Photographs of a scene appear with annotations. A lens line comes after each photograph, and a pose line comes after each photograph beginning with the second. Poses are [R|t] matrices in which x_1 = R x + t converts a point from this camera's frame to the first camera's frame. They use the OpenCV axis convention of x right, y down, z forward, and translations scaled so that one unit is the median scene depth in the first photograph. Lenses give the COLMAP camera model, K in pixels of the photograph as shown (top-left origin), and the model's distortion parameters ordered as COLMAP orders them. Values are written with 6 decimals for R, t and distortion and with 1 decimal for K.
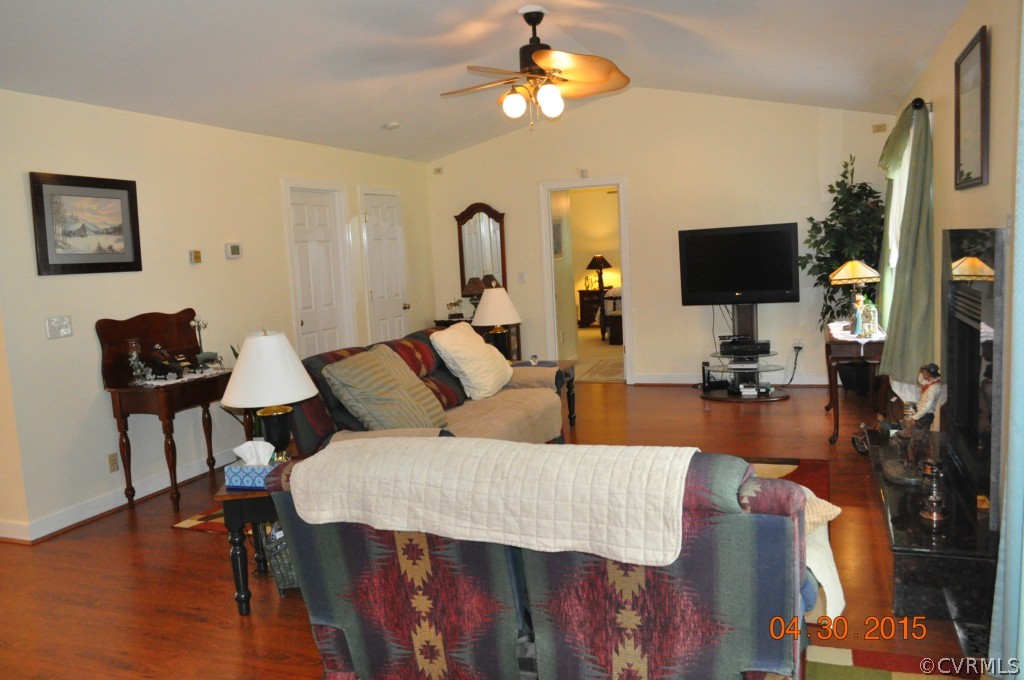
lens RADIAL K [[809.1, 0, 516.3], [0, 809.1, 338.2], [0, 0, 1]] dist [-0.017200, -0.008508]
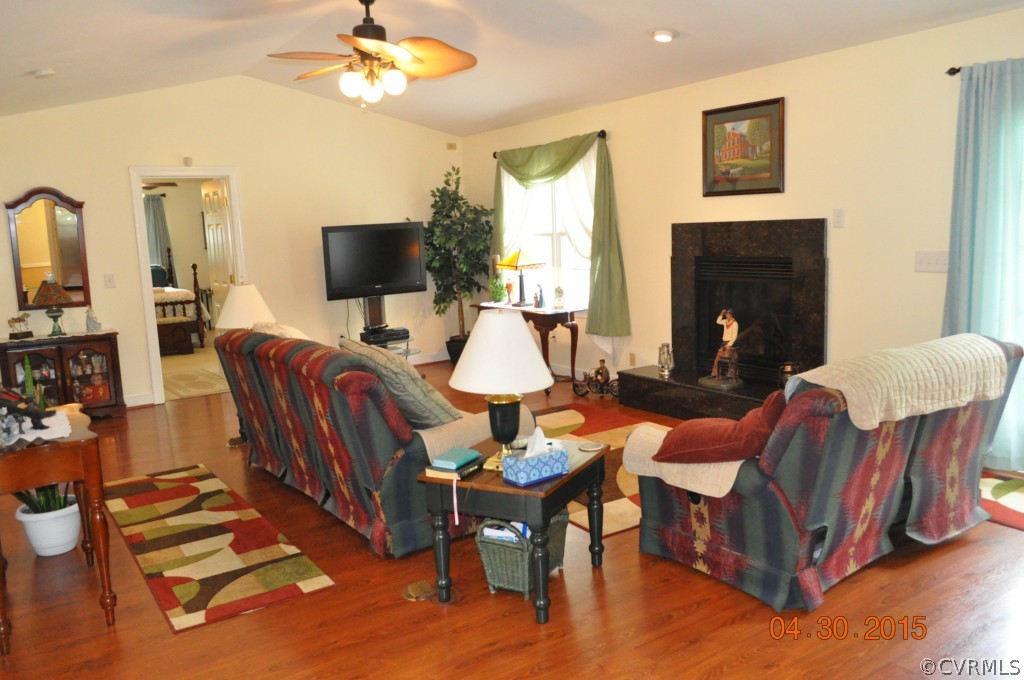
lens RADIAL K [[809.1, 0, 517.6], [0, 809.1, 341.8], [0, 0, 1]] dist [-0.017200, -0.008508]
pose [[0.573371, -0.088344, 0.814519, -0.515823], [0.101951, 0.994136, 0.036058, -0.001582], [-0.812928, 0.062366, 0.579015, 0.235743]]
